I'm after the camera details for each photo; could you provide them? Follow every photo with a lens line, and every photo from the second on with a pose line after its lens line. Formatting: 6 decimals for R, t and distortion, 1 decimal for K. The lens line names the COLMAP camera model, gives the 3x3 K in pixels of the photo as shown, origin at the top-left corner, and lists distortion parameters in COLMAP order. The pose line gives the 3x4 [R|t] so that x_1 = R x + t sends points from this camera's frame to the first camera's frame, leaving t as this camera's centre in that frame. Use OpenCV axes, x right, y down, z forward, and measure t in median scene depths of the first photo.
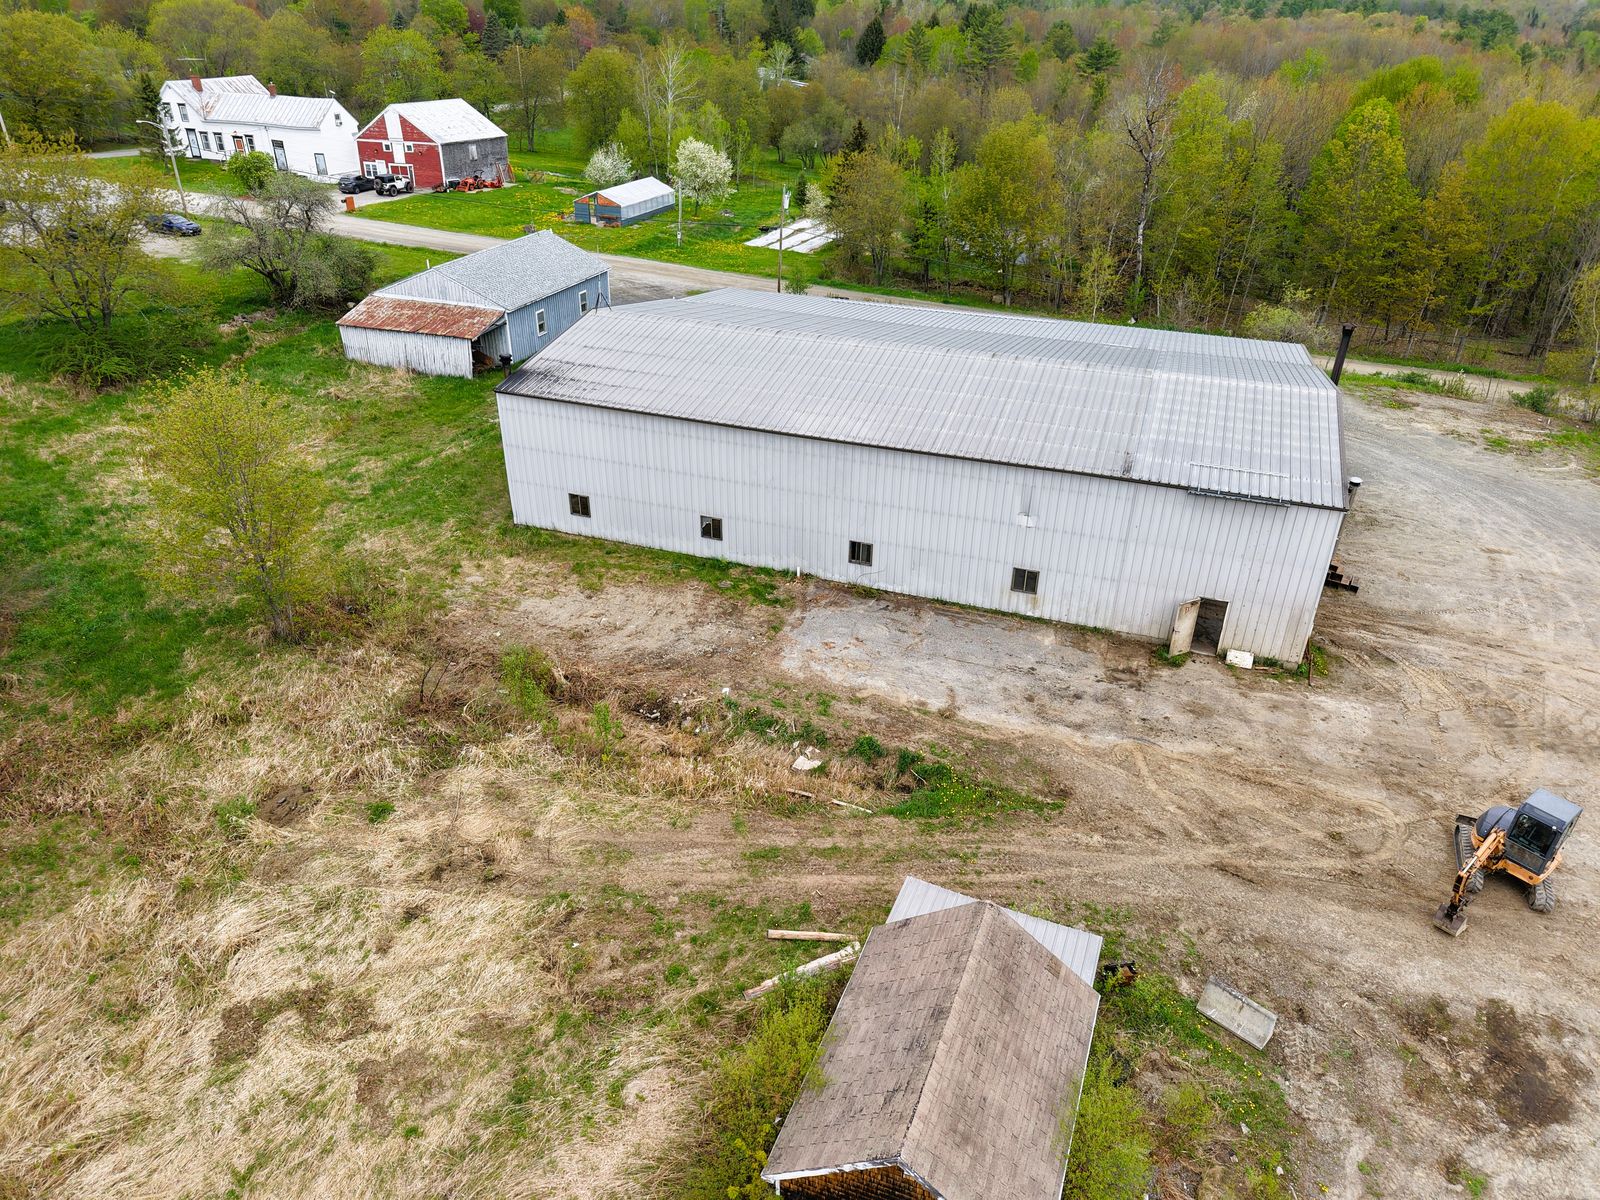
lens RADIAL K [[1067.2, 0, 802.0], [0, 1067.2, 600.2], [0, 0, 1]] dist [0.029757, -0.022586]
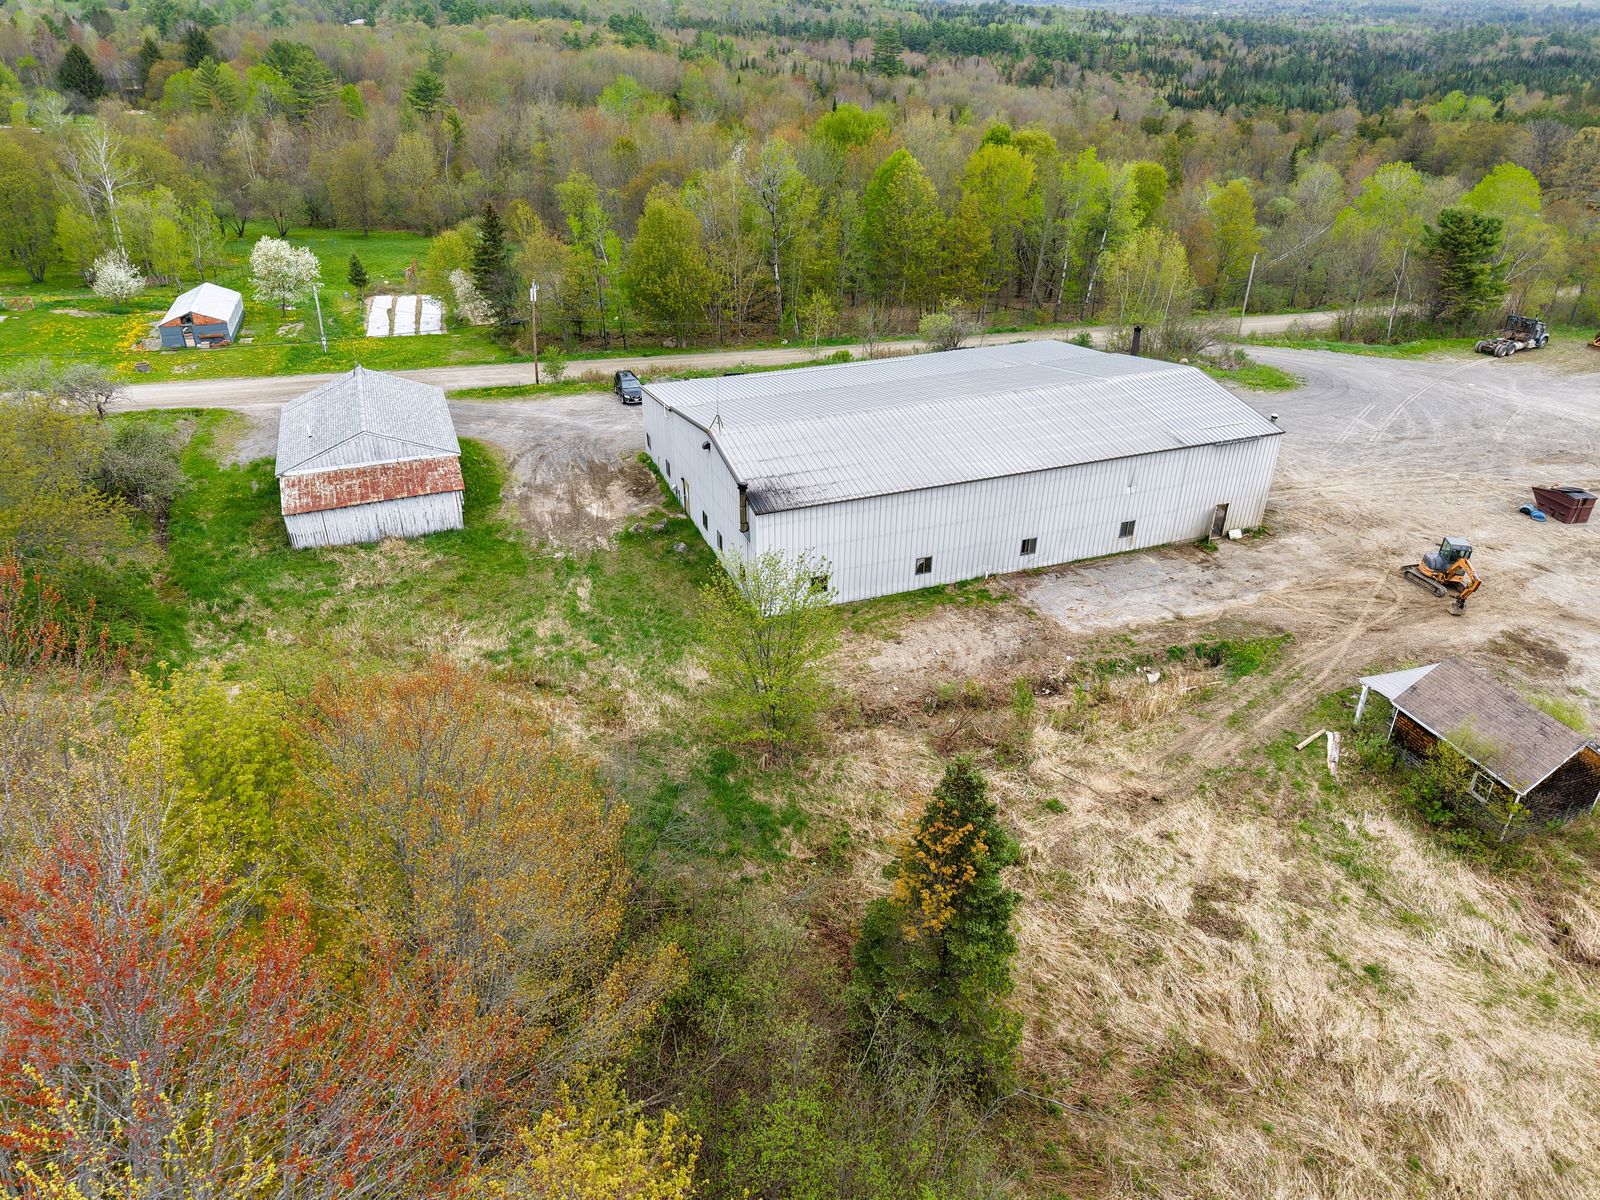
lens RADIAL K [[1067.2, 0, 808.5], [0, 1067.2, 593.6], [0, 0, 1]] dist [0.029757, -0.022586]
pose [[0.757706, -0.323416, 0.566819, -1.041505], [0.322920, 0.940583, 0.105008, -0.241147], [-0.567101, 0.103472, 0.817123, 0.018127]]
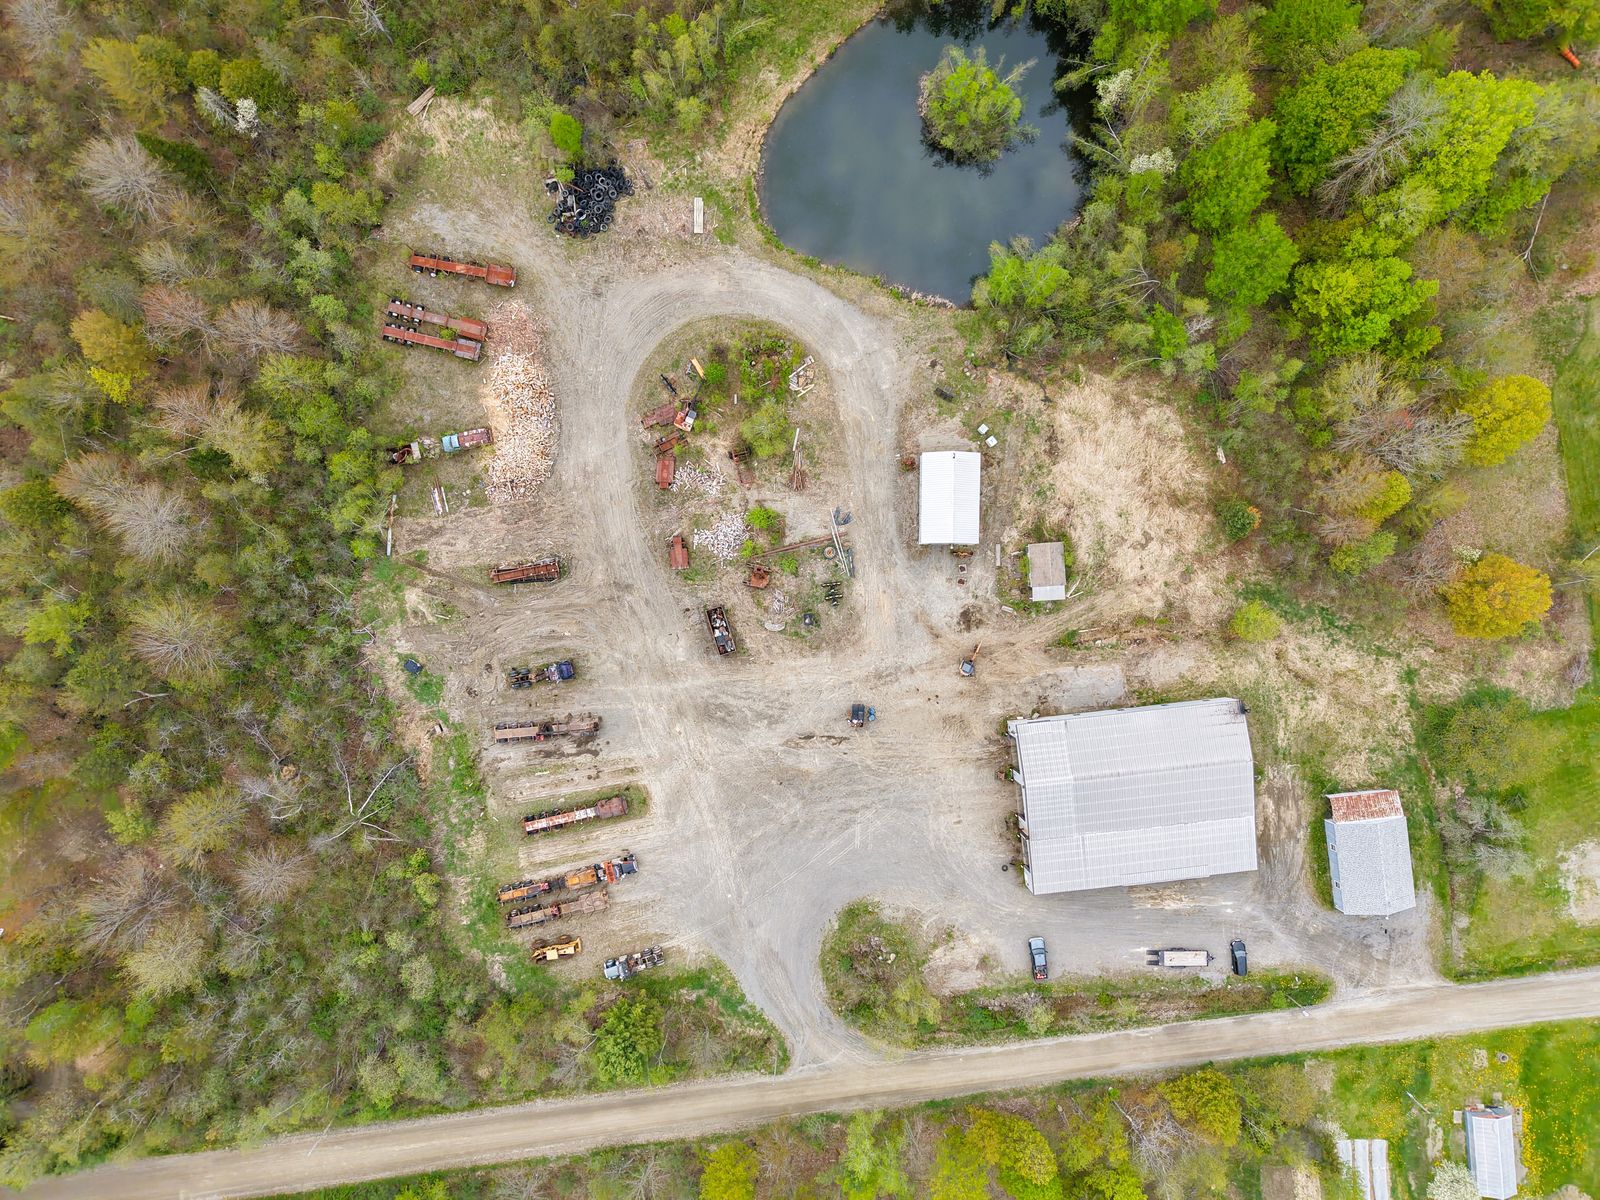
lens RADIAL K [[1067.2, 0, 801.0], [0, 1067.2, 595.6], [0, 0, 1]] dist [0.029757, -0.022586]
pose [[-0.899043, 0.437227, -0.023566, 1.020640], [-0.239364, -0.445699, 0.862588, -2.965026], [0.366643, 0.781144, 0.505359, -1.685173]]
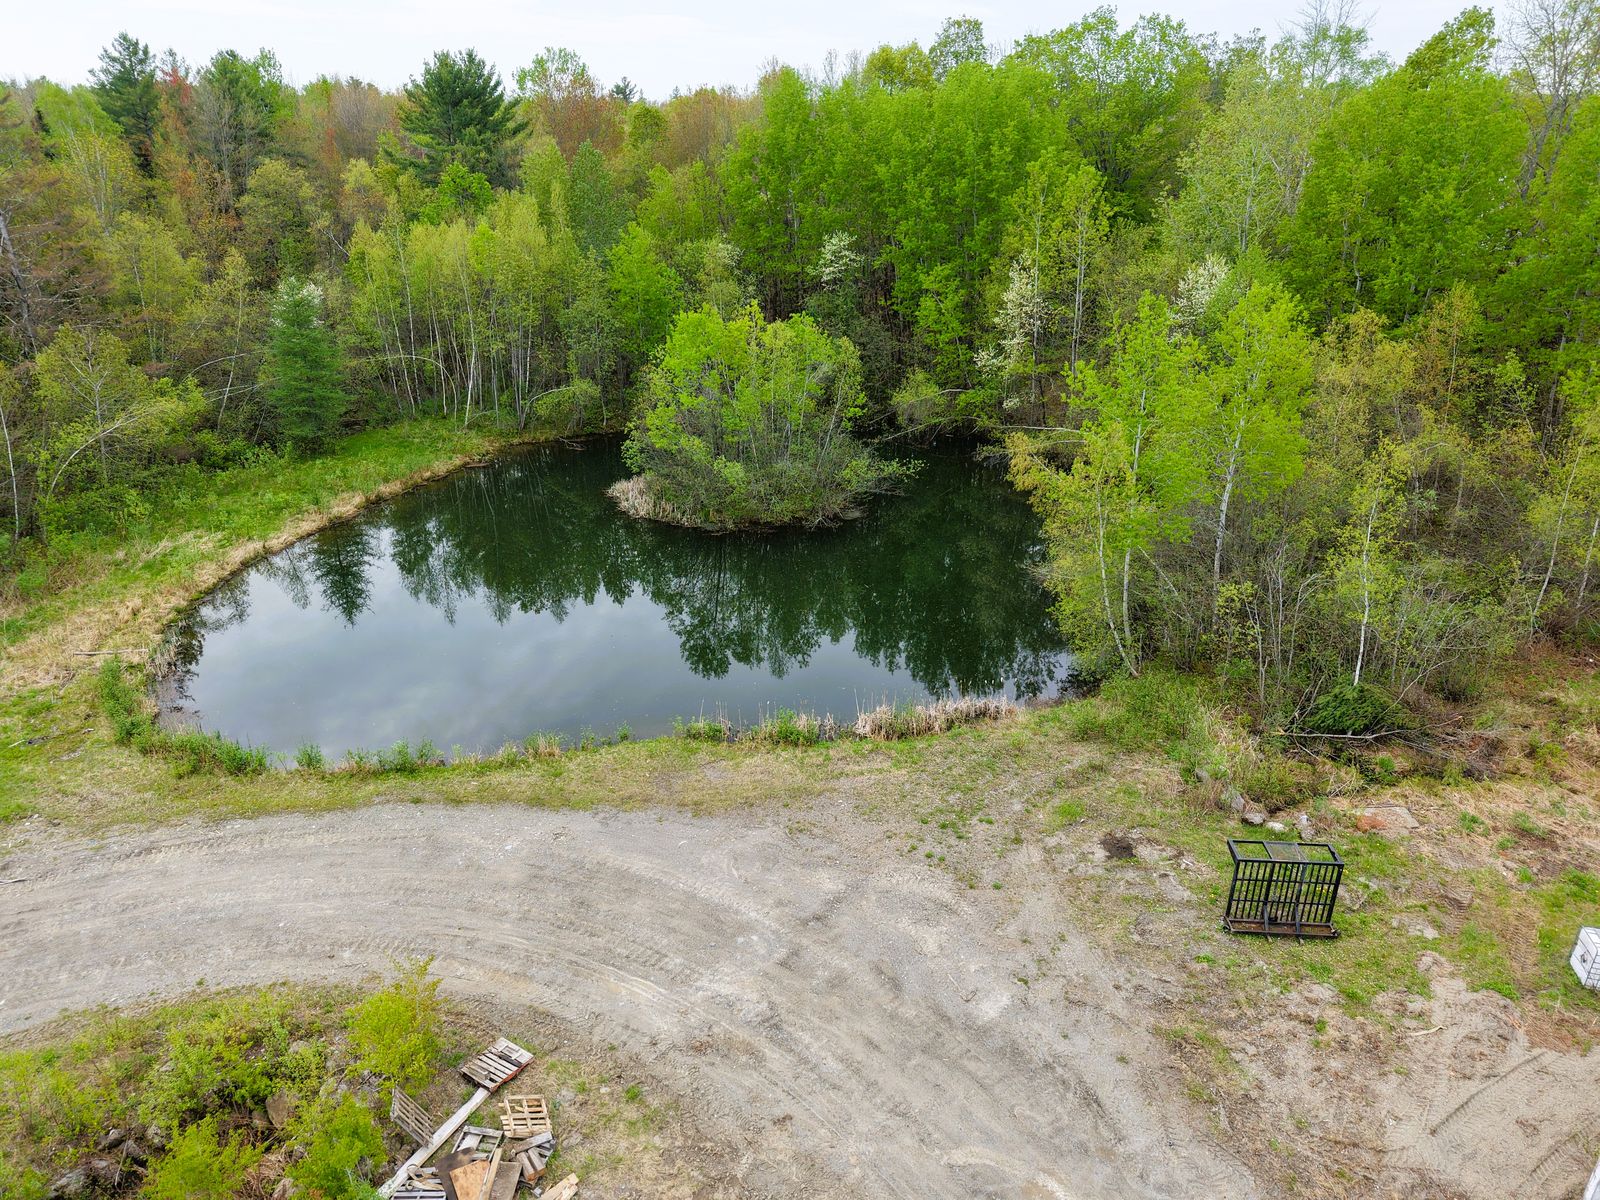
lens RADIAL K [[1067.2, 0, 810.2], [0, 1067.2, 604.6], [0, 0, 1]] dist [0.029757, -0.022586]
pose [[-0.582344, 0.311947, -0.750709, 0.795209], [-0.414654, 0.680310, 0.604351, 0.192441], [0.699241, 0.663225, -0.266824, -0.244923]]
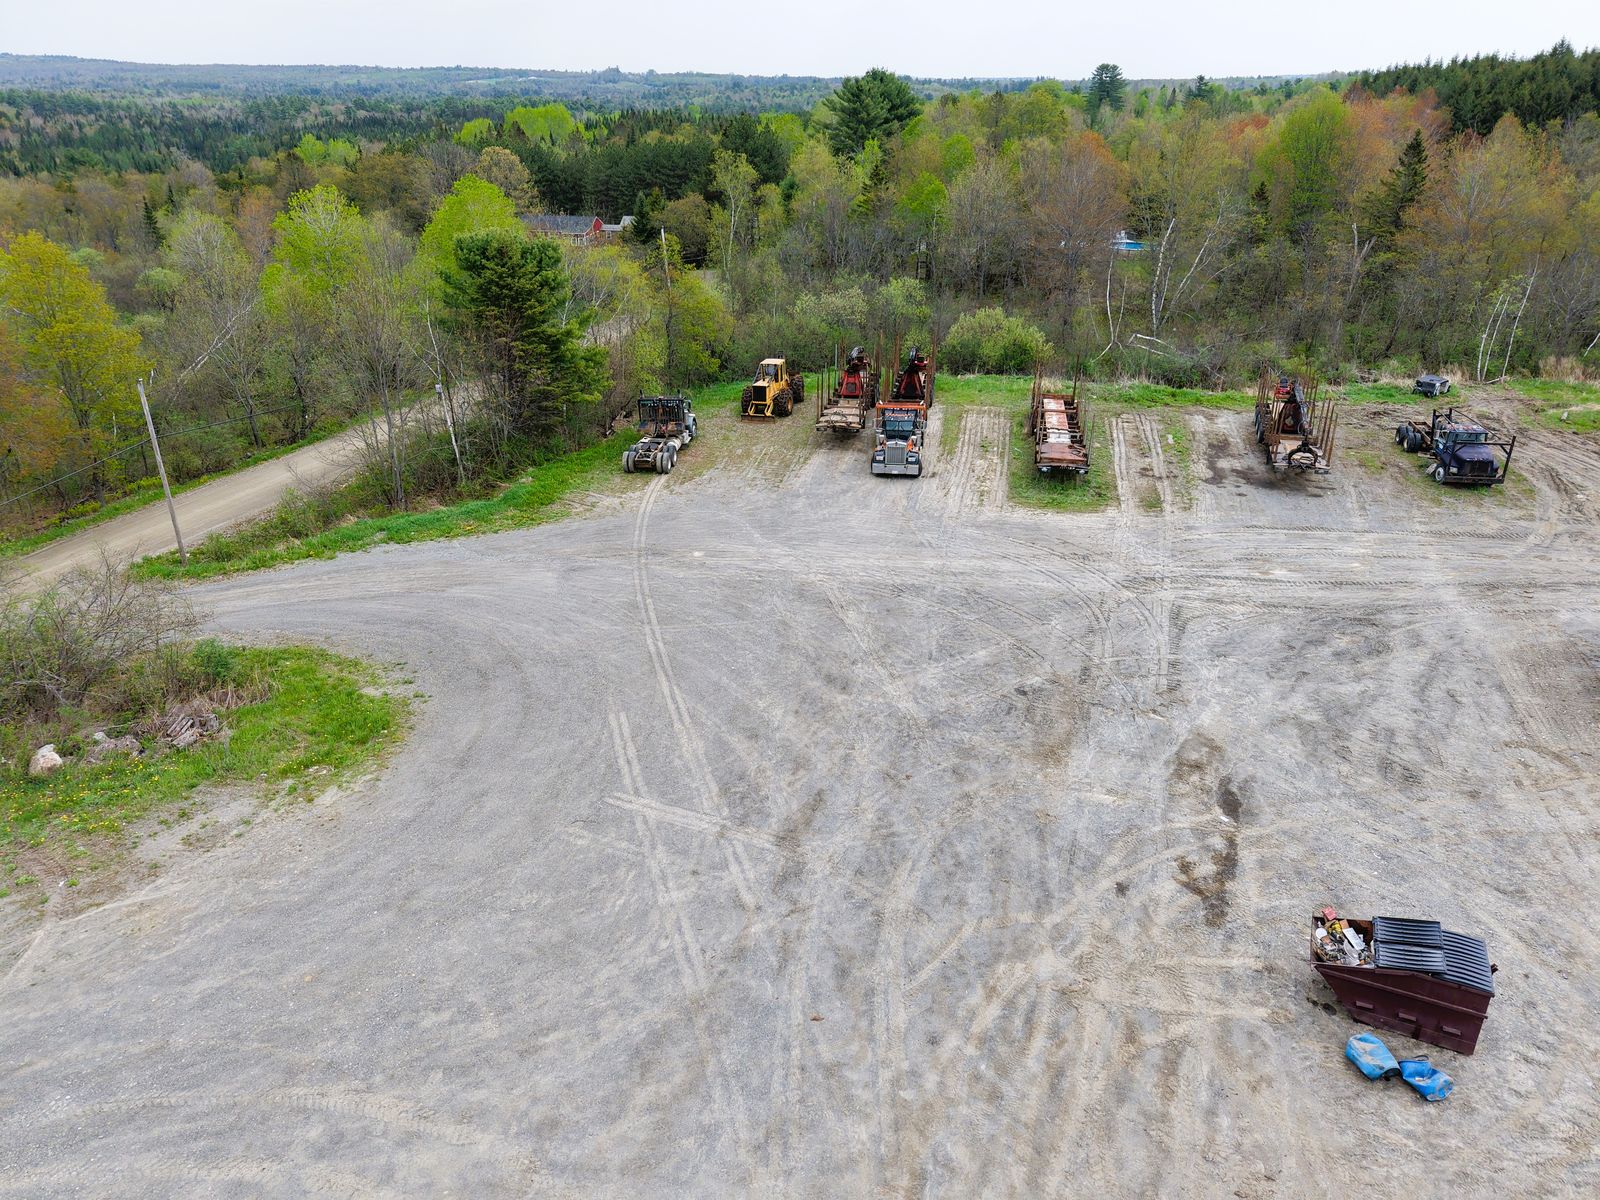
lens RADIAL K [[1067.2, 0, 797.3], [0, 1067.2, 595.6], [0, 0, 1]] dist [0.029757, -0.022586]
pose [[-0.055330, -0.440273, 0.896158, 0.519839], [0.485927, 0.772197, 0.409374, -0.356237], [-0.872246, 0.458118, 0.171215, 0.830342]]
